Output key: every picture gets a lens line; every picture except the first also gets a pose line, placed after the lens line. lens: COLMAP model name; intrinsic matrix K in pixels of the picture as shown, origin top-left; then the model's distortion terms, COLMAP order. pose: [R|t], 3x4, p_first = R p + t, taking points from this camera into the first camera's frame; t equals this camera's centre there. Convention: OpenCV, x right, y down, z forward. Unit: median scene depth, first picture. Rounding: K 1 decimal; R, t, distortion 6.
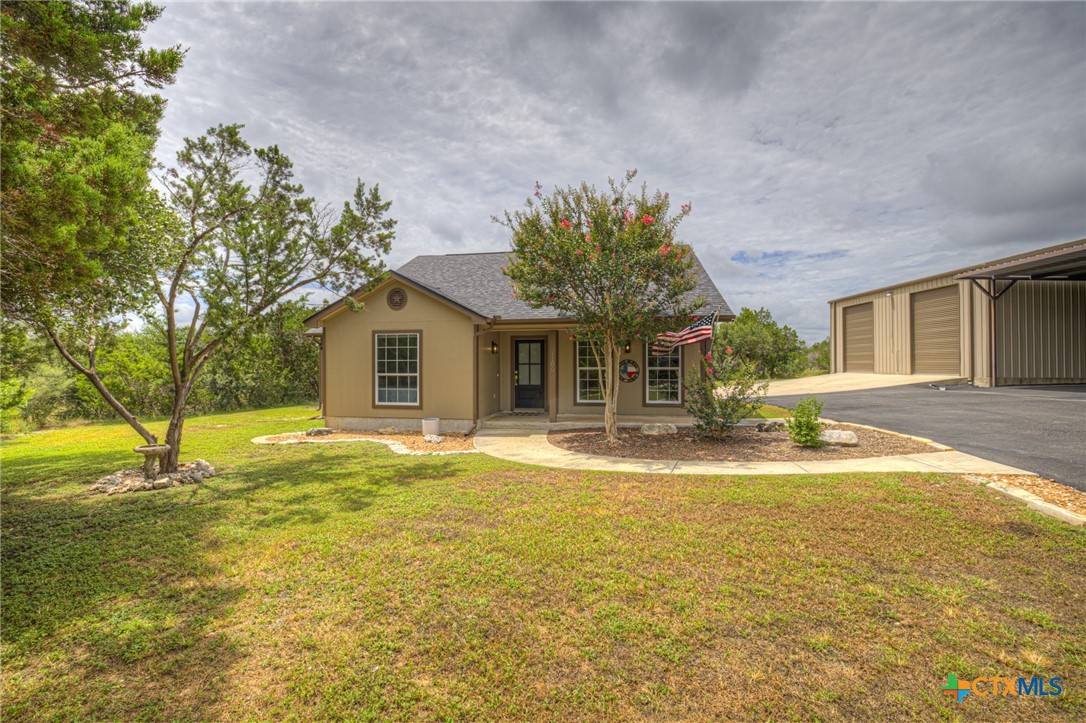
lens RADIAL K [[471.7, 0, 541.1], [0, 471.7, 359.0], [0, 0, 1]] dist [0.002528, 0.001277]
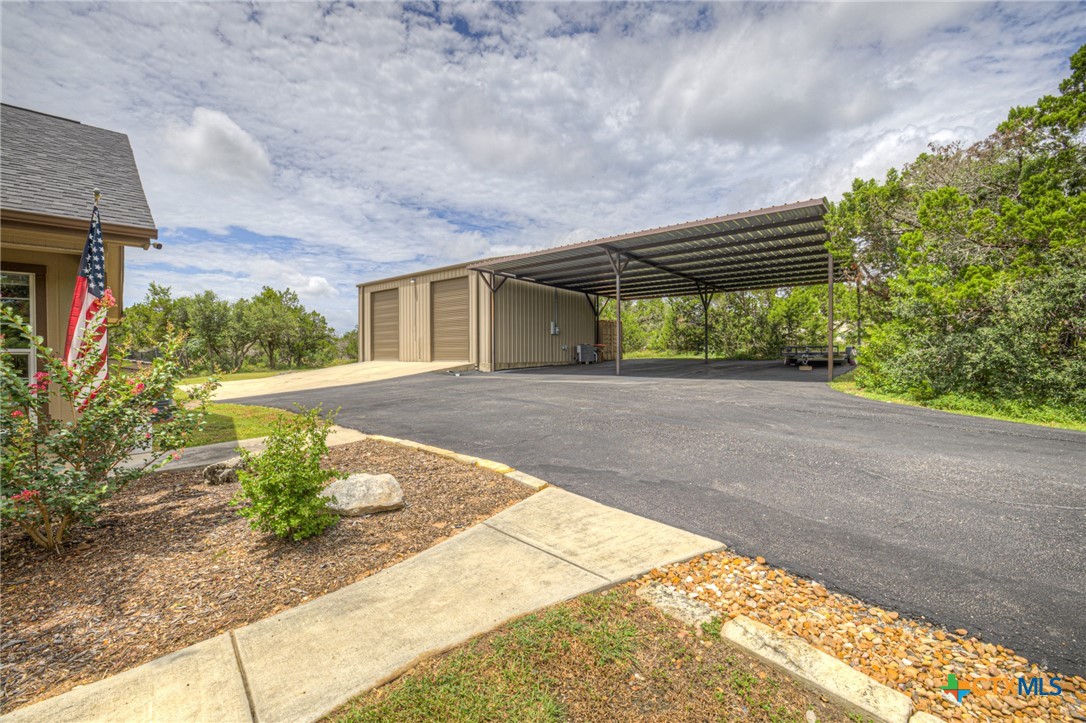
lens RADIAL K [[471.7, 0, 541.6], [0, 471.7, 356.1], [0, 0, 1]] dist [0.002528, 0.001277]
pose [[0.607935, -0.003715, 0.793978, 0.127420], [-0.006801, 0.999928, 0.009886, 0.009586], [-0.793957, -0.011410, 0.607866, 0.202299]]
